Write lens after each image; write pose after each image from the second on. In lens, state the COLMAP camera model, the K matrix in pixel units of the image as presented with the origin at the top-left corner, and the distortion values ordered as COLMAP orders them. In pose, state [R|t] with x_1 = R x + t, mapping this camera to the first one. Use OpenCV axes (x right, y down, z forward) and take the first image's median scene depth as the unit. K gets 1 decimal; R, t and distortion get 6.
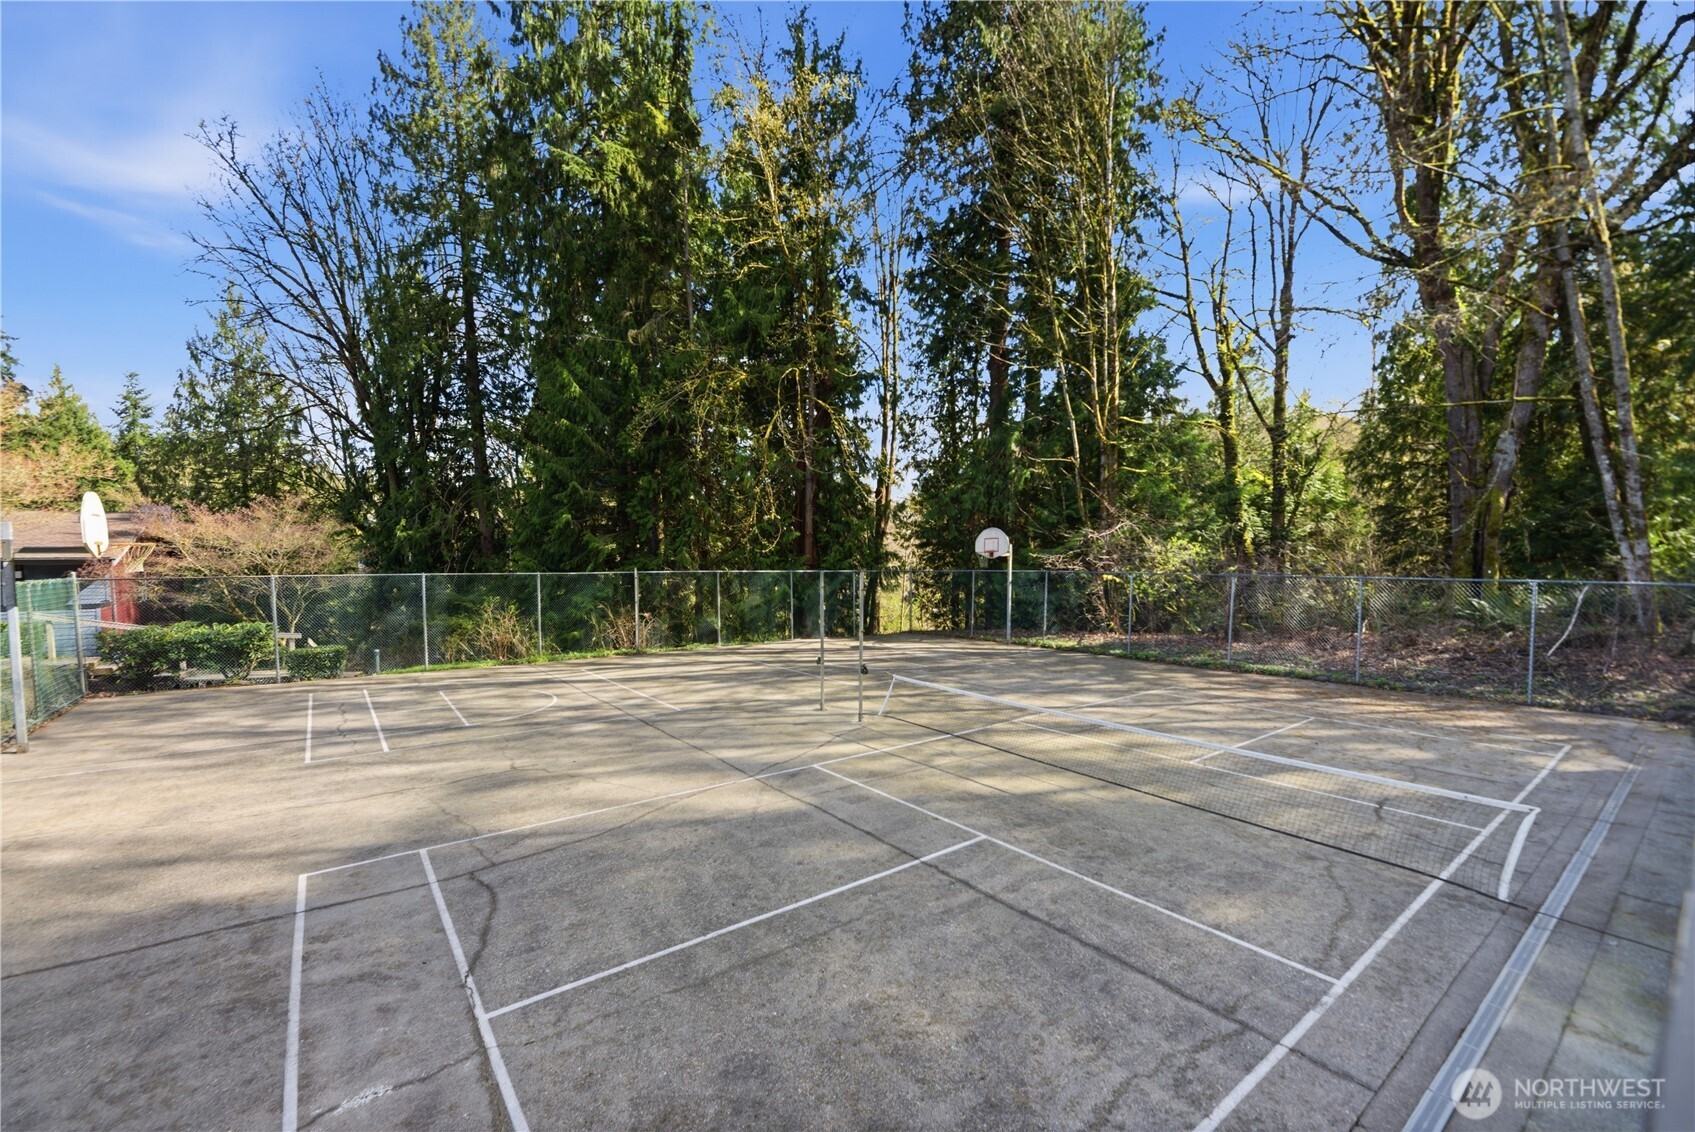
lens RADIAL K [[690.1, 0, 834.6], [0, 690.1, 570.3], [0, 0, 1]] dist [-0.002716, -0.000969]
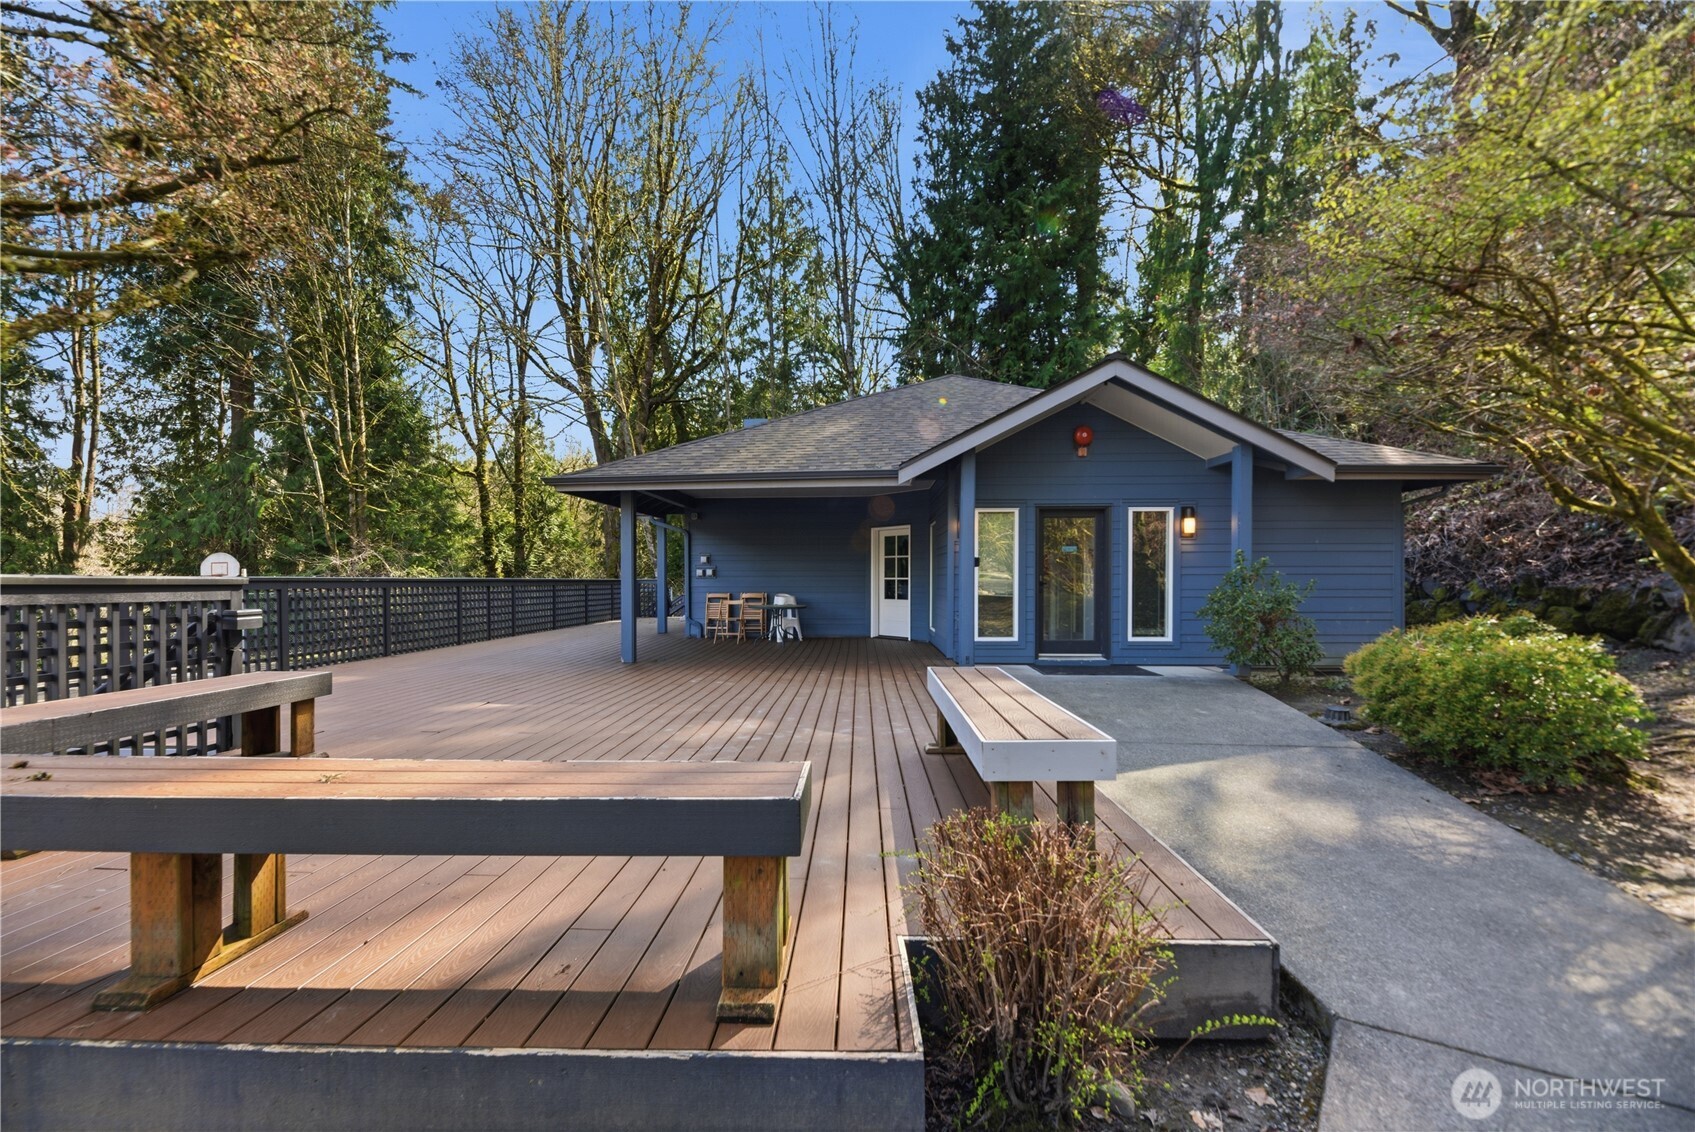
lens RADIAL K [[690.1, 0, 834.2], [0, 690.1, 583.5], [0, 0, 1]] dist [-0.002716, -0.000969]
pose [[0.628444, -0.003394, 0.777847, 0.000245], [0.023082, 0.999631, -0.014287, 0.016010], [-0.777512, 0.026933, 0.628291, -0.294507]]
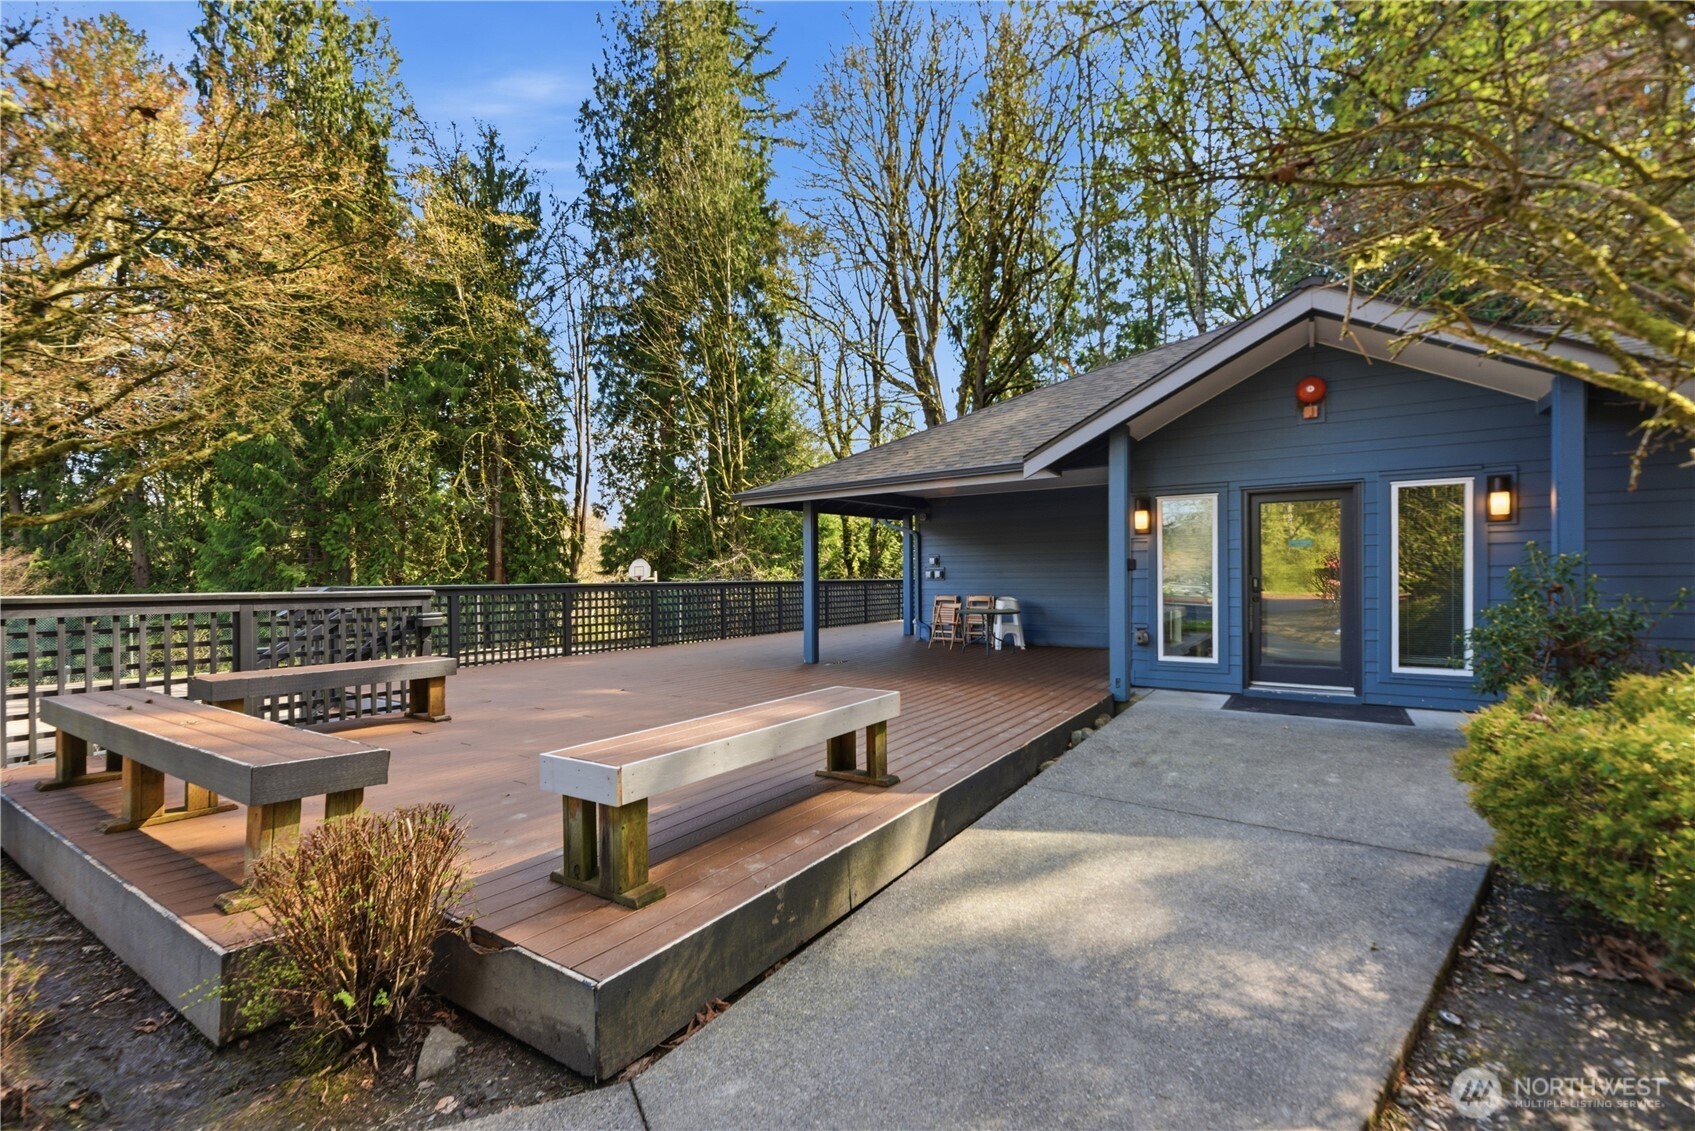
lens RADIAL K [[737.2, 0, 834.1], [0, 737.2, 568.7], [0, 0, 1]] dist [-0.000048, -0.000410]
pose [[0.943615, -0.003279, 0.331029, 0.082156], [0.016838, 0.999132, -0.038101, 0.013711], [-0.330616, 0.041526, 0.942851, -0.365553]]
